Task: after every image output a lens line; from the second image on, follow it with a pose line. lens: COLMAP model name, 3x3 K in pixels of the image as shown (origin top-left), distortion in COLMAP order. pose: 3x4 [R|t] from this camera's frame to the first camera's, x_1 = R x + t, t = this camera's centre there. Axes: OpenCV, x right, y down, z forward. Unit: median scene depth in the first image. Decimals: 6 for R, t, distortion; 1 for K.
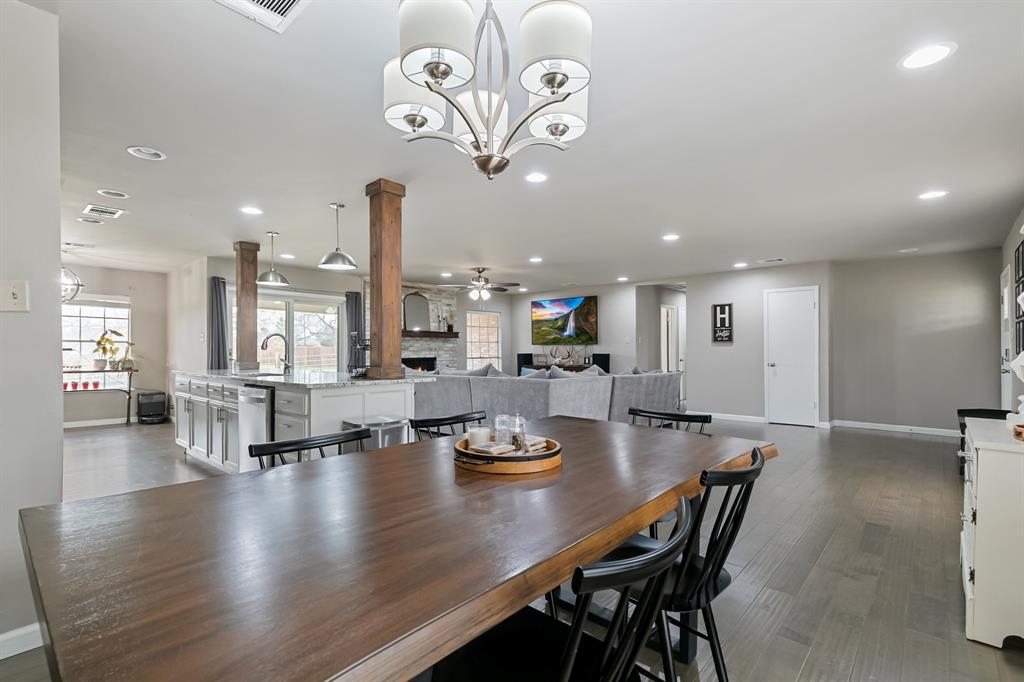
lens RADIAL K [[477.8, 0, 512.0], [0, 477.8, 341.0], [0, 0, 1]] dist [0.002959, 0.000257]
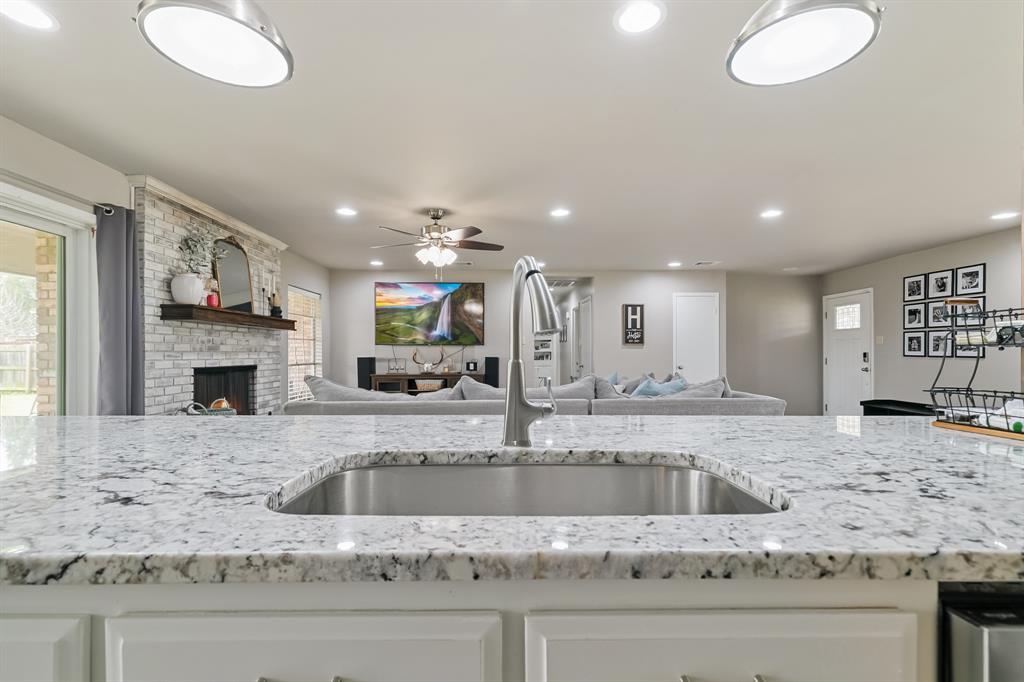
lens RADIAL K [[465.3, 0, 515.6], [0, 465.3, 351.9], [0, 0, 1]] dist [0.002395, 0.000310]
pose [[0.732727, 0.004853, 0.680506, -0.303997], [-0.015071, 0.999845, 0.009097, 0.010248], [-0.680356, -0.016922, 0.732686, 0.412191]]
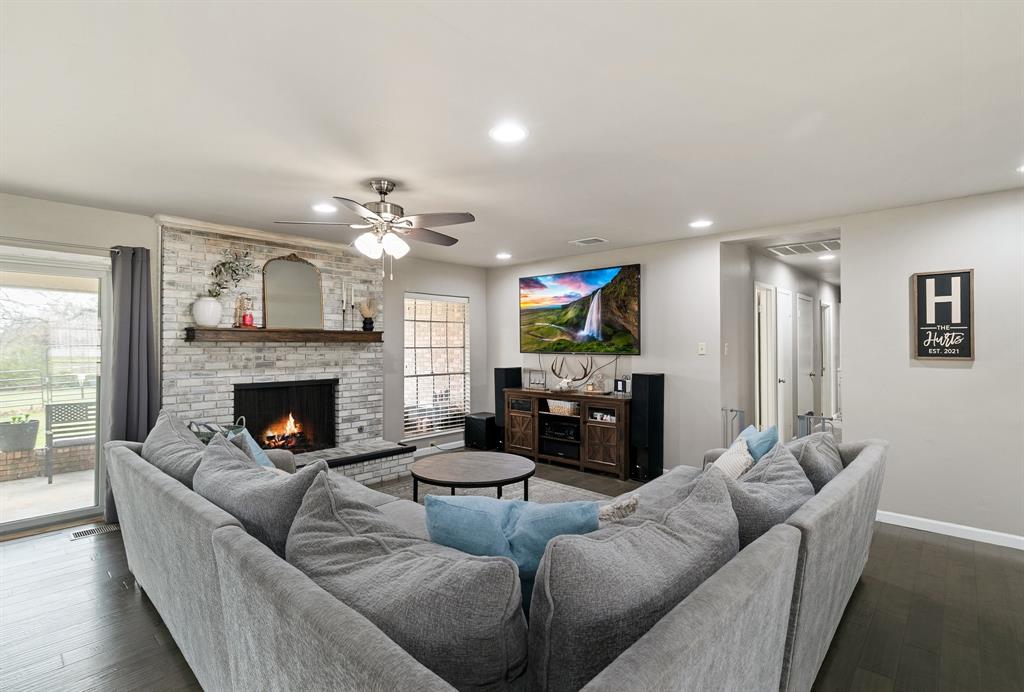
lens RADIAL K [[485.9, 0, 500.1], [0, 485.9, 339.3], [0, 0, 1]] dist [-0.000794, -0.000138]
pose [[0.999634, 0.003699, -0.026808, 0.037390], [-0.003460, 0.999954, 0.008959, -0.015333], [0.026839, -0.008863, 0.999600, 0.460414]]
